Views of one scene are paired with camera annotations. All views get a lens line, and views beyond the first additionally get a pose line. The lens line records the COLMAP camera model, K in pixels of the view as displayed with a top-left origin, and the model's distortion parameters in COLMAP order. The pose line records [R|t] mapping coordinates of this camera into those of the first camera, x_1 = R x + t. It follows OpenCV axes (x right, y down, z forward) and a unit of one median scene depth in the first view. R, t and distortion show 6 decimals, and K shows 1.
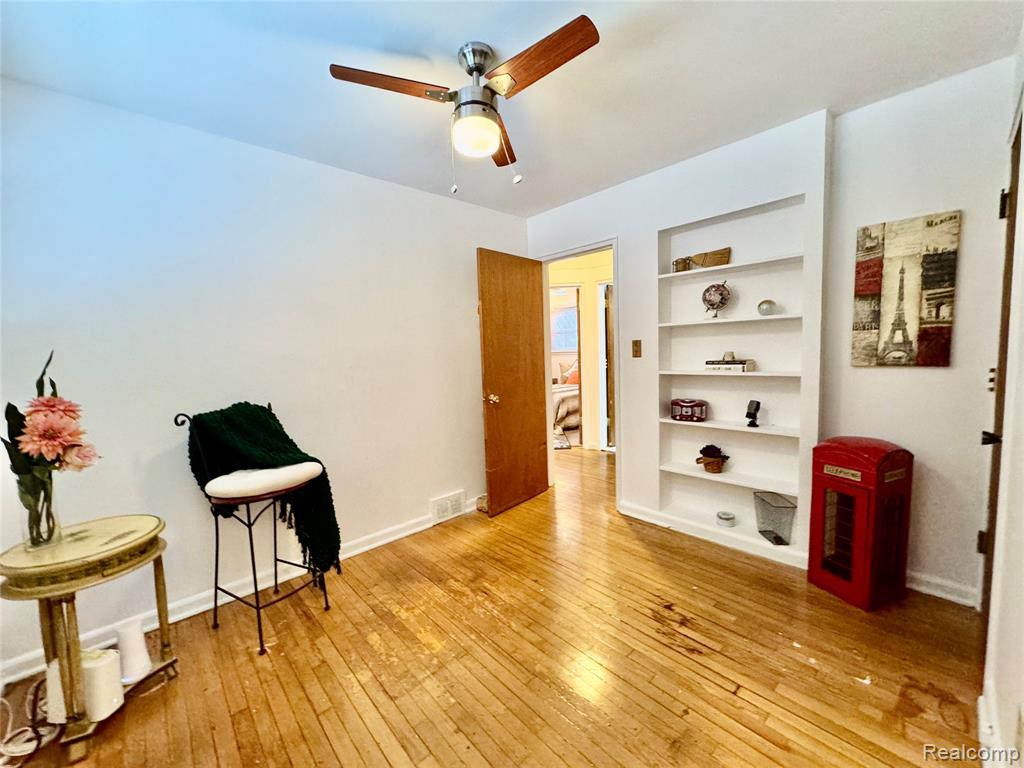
lens RADIAL K [[407.0, 0, 510.9], [0, 407.0, 383.3], [0, 0, 1]] dist [-0.002523, 0.000914]
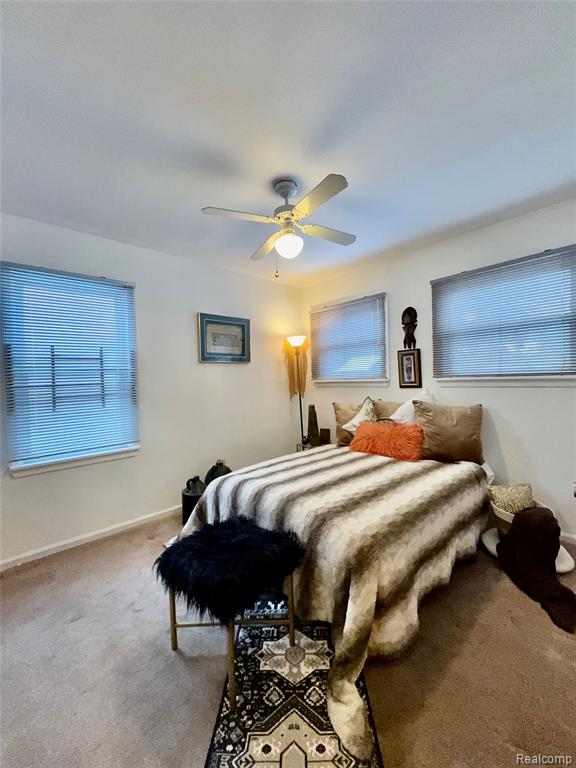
lens RADIAL K [[305.3, 0, 287.5], [0, 305.3, 383.9], [0, 0, 1]] dist [-0.002523, 0.000914]
pose [[0.999983, 0.005788, 0.000151, 0.229750], [-0.005762, 0.997427, -0.071452, -0.175100], [-0.000564, 0.071450, 0.997444, 2.320785]]
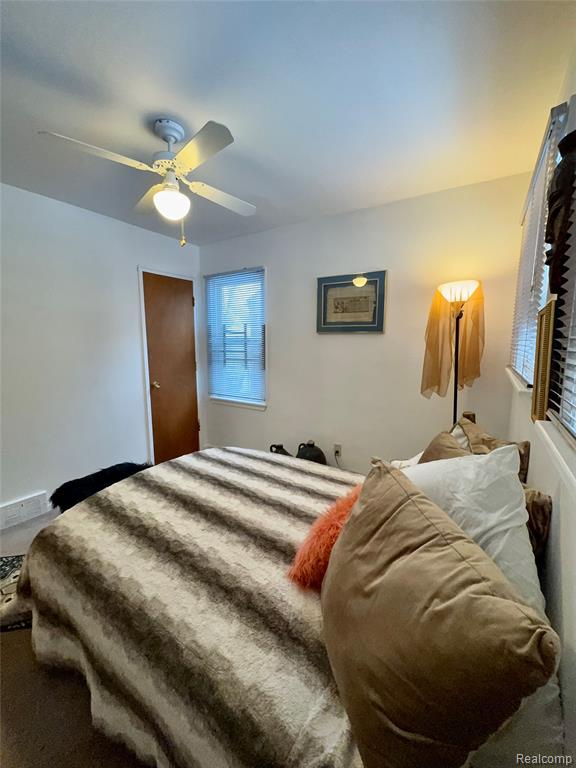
lens RADIAL K [[305.3, 0, 286.4], [0, 305.3, 383.2], [0, 0, 1]] dist [-0.002523, 0.000914]
pose [[0.247816, 0.175653, -0.952750, 1.104337], [-0.099384, 0.982847, 0.155352, -0.361160], [0.963696, 0.056189, 0.261022, 3.296955]]
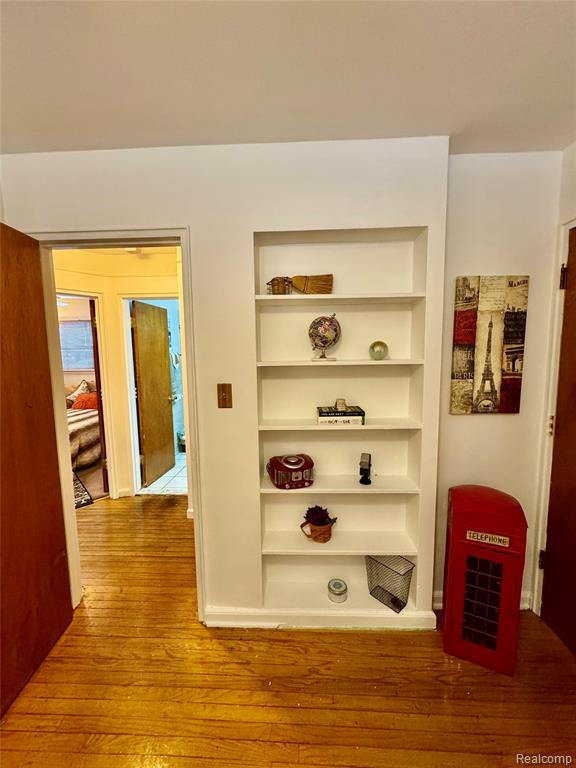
lens RADIAL K [[305.3, 0, 287.8], [0, 305.3, 382.3], [0, 0, 1]] dist [-0.002523, 0.000914]
pose [[0.707248, -0.045963, 0.705470, 0.022086], [0.048753, 0.998680, 0.016190, -0.157595], [-0.705282, 0.022943, 0.708555, 0.774017]]
